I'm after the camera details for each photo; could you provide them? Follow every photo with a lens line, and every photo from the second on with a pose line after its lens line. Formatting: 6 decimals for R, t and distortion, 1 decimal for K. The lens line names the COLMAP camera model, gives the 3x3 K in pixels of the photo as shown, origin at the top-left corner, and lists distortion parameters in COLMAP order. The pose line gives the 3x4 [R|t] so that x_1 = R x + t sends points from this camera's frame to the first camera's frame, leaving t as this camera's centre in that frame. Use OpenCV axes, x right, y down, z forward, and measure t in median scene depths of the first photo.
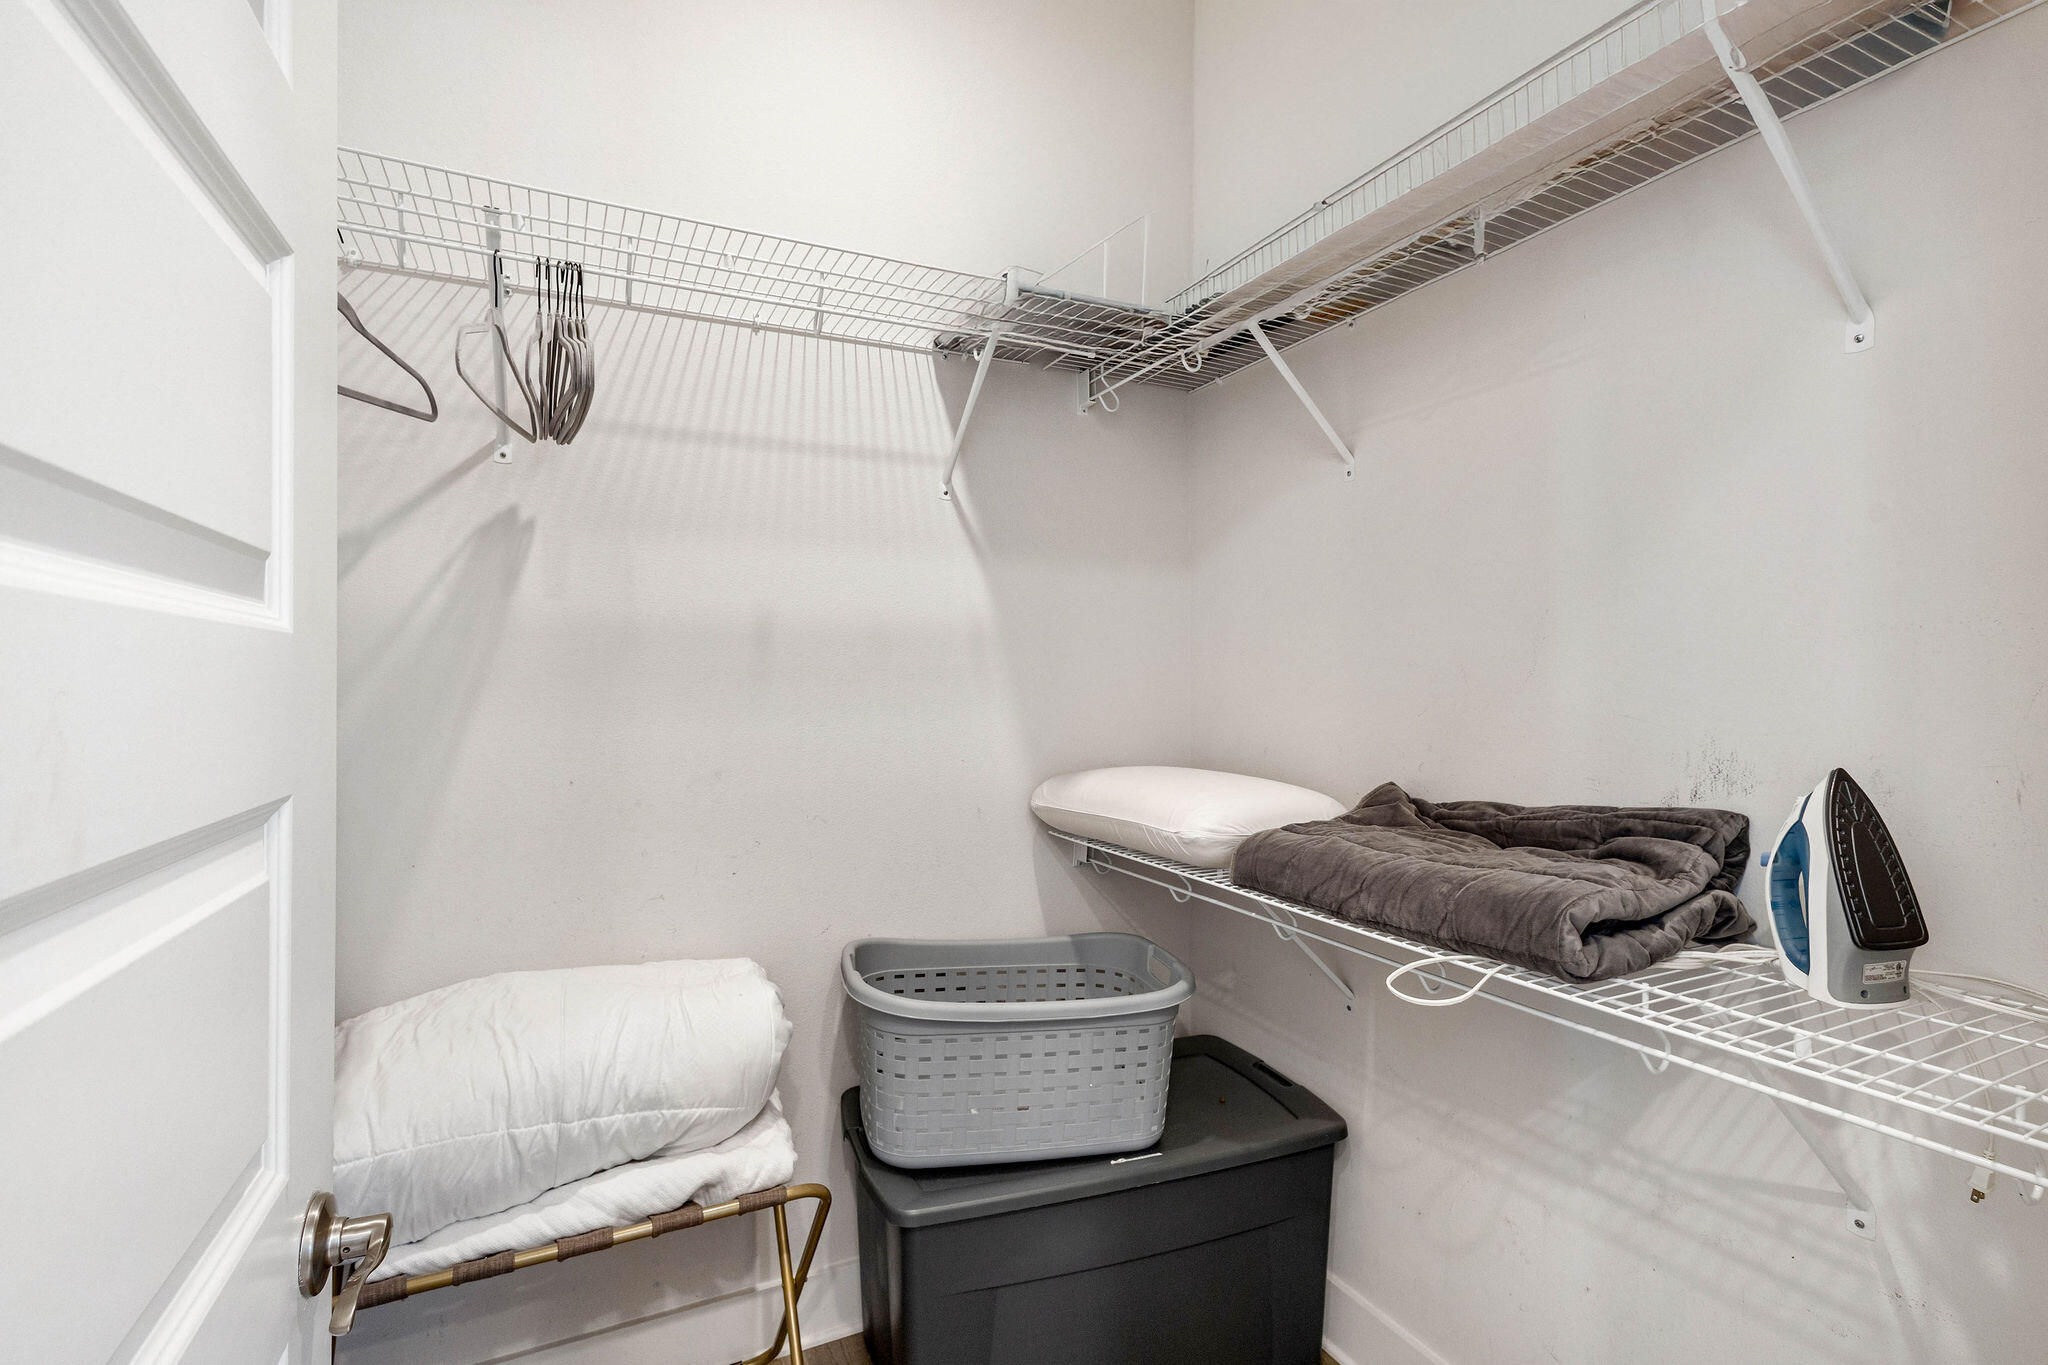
lens RADIAL K [[952.0, 0, 1024.9], [0, 952.0, 677.4], [0, 0, 1]] dist [0.013478, -0.005366]
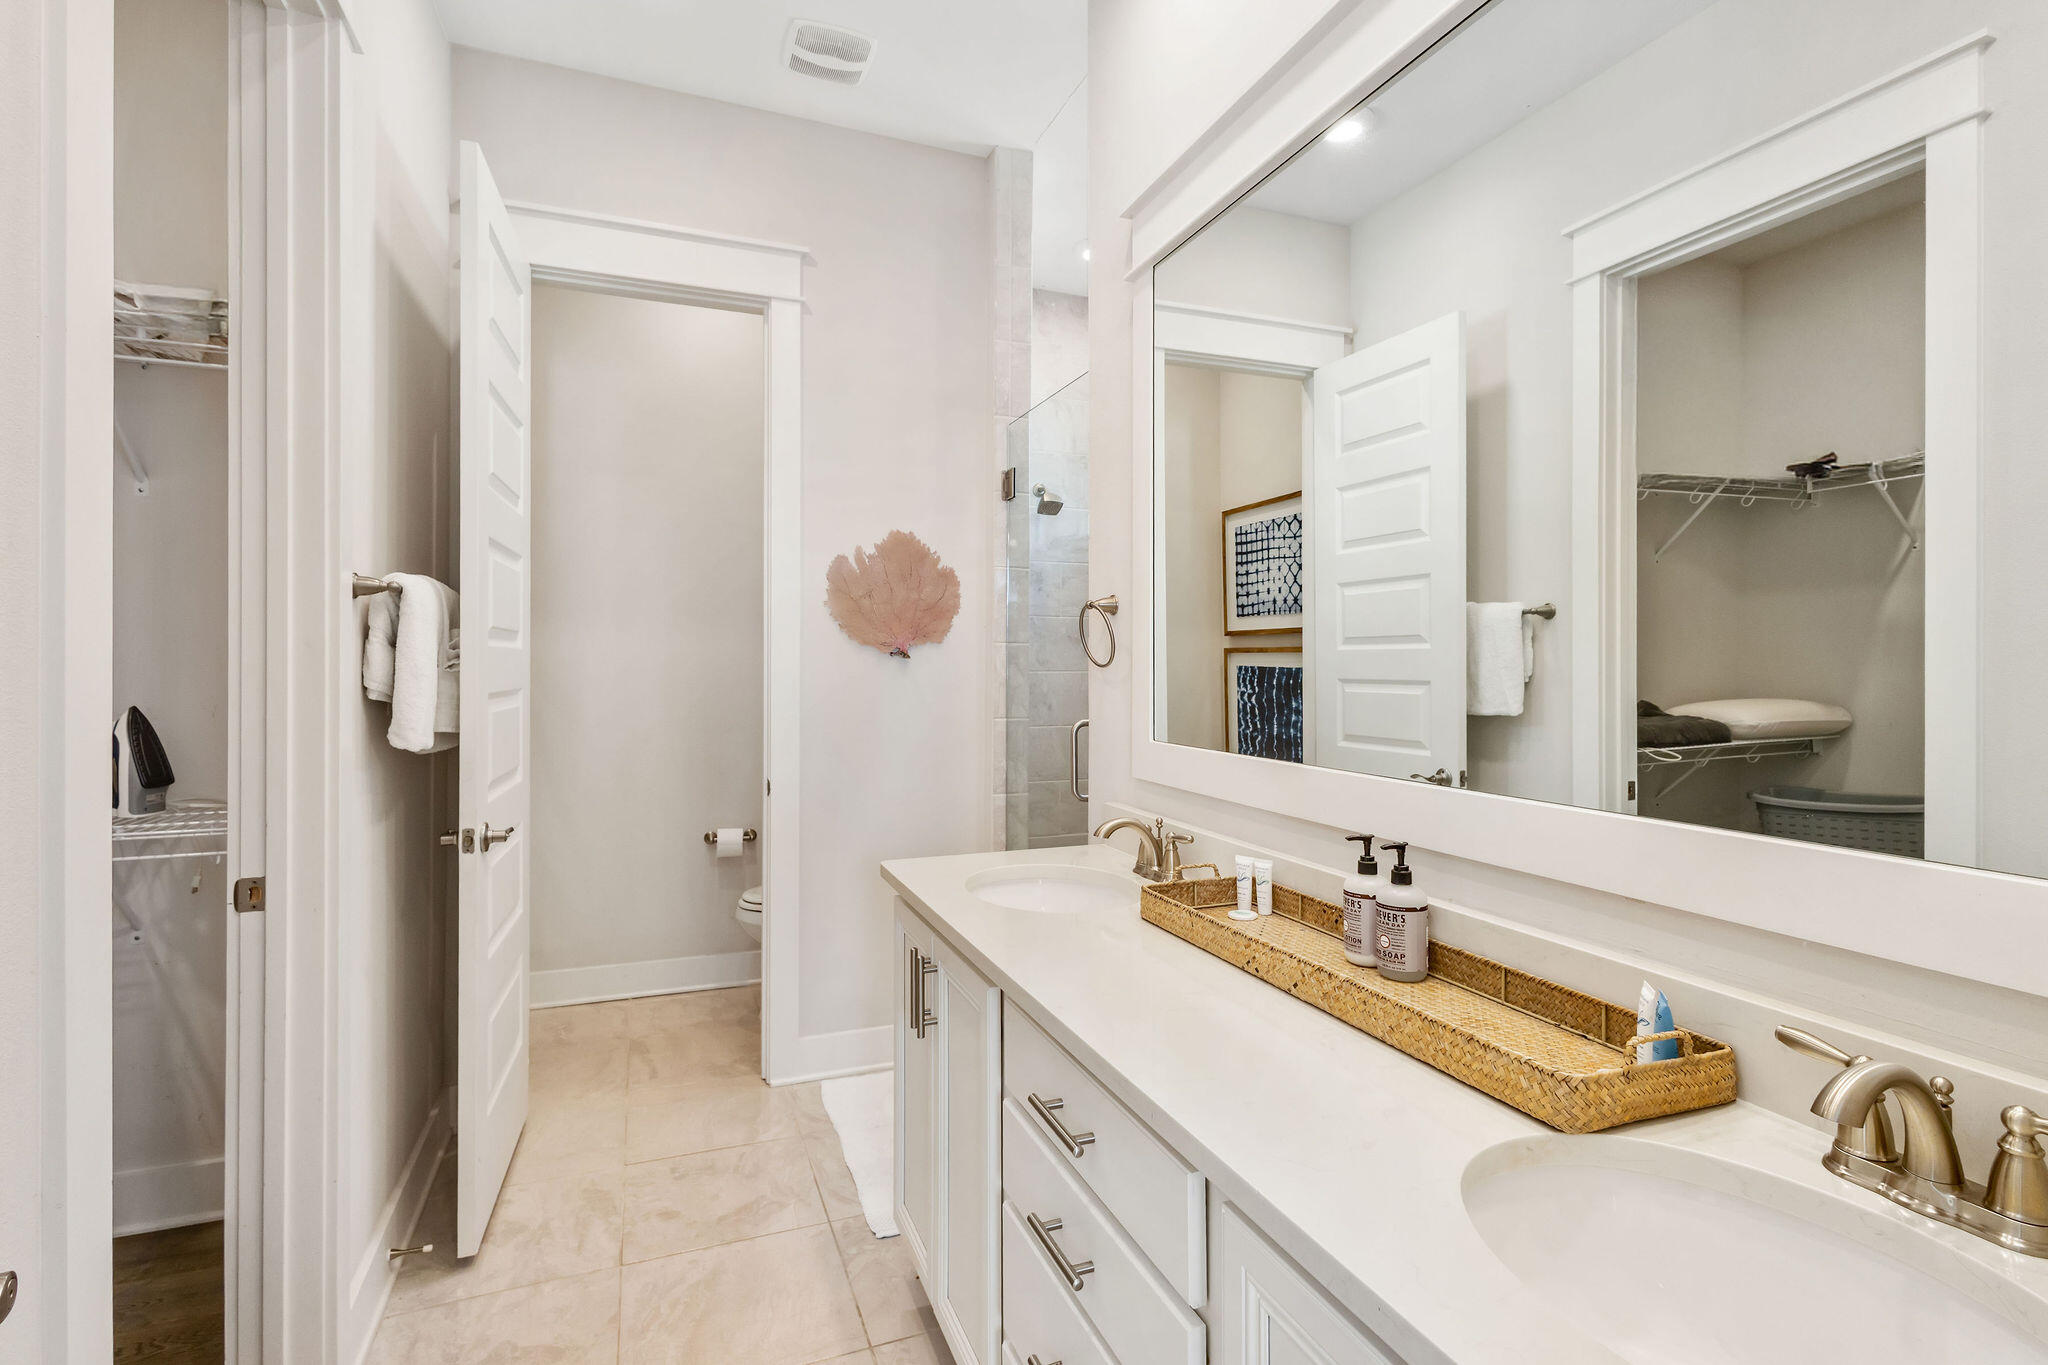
lens RADIAL K [[952.0, 0, 1019.8], [0, 952.0, 671.4], [0, 0, 1]] dist [0.013478, -0.005366]
pose [[0.073148, 0.004091, 0.997313, -1.094924], [-0.004819, 0.999981, -0.003748, 0.019945], [-0.997309, -0.004532, 0.073167, -1.077302]]
